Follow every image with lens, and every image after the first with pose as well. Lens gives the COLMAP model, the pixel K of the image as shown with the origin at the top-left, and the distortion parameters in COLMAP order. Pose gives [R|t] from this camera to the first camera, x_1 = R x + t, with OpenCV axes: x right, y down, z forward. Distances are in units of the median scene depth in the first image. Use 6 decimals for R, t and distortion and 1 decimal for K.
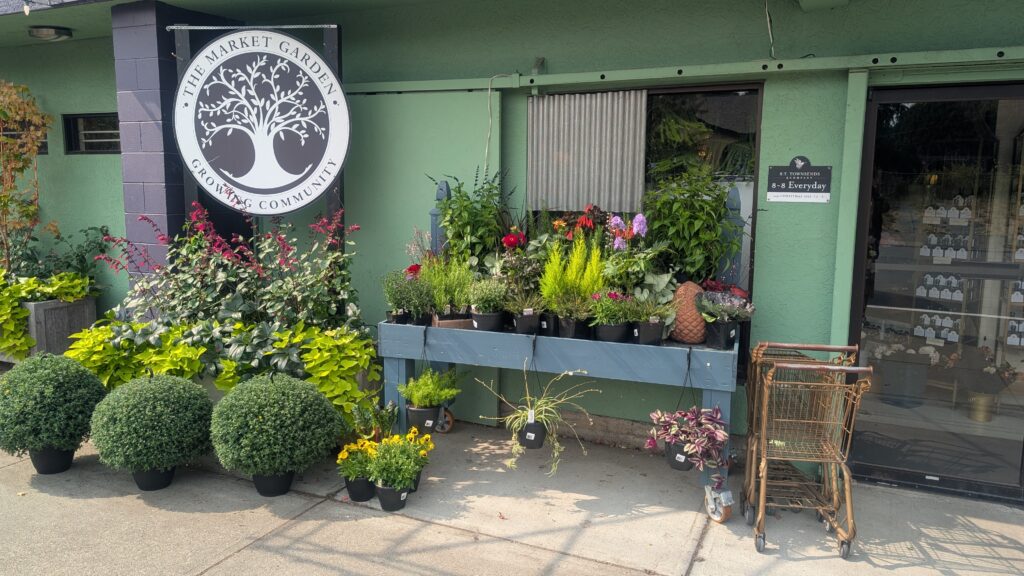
lens RADIAL K [[746.2, 0, 512.0], [0, 746.2, 288.0], [0, 0, 1]] dist [0.009240, -0.003129]
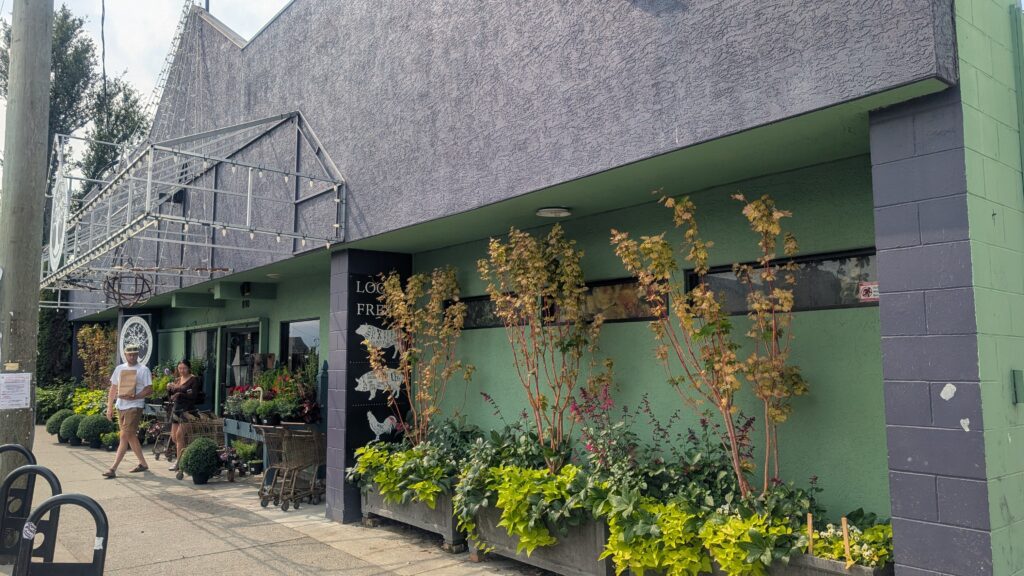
lens RADIAL K [[746.2, 0, 512.0], [0, 746.2, 288.0], [0, 0, 1]] dist [0.009240, -0.003129]
pose [[0.892593, -0.058658, -0.447032, 2.670225], [-0.050848, 0.972078, -0.229082, 0.216465], [0.447987, 0.227208, 0.864687, -1.177959]]
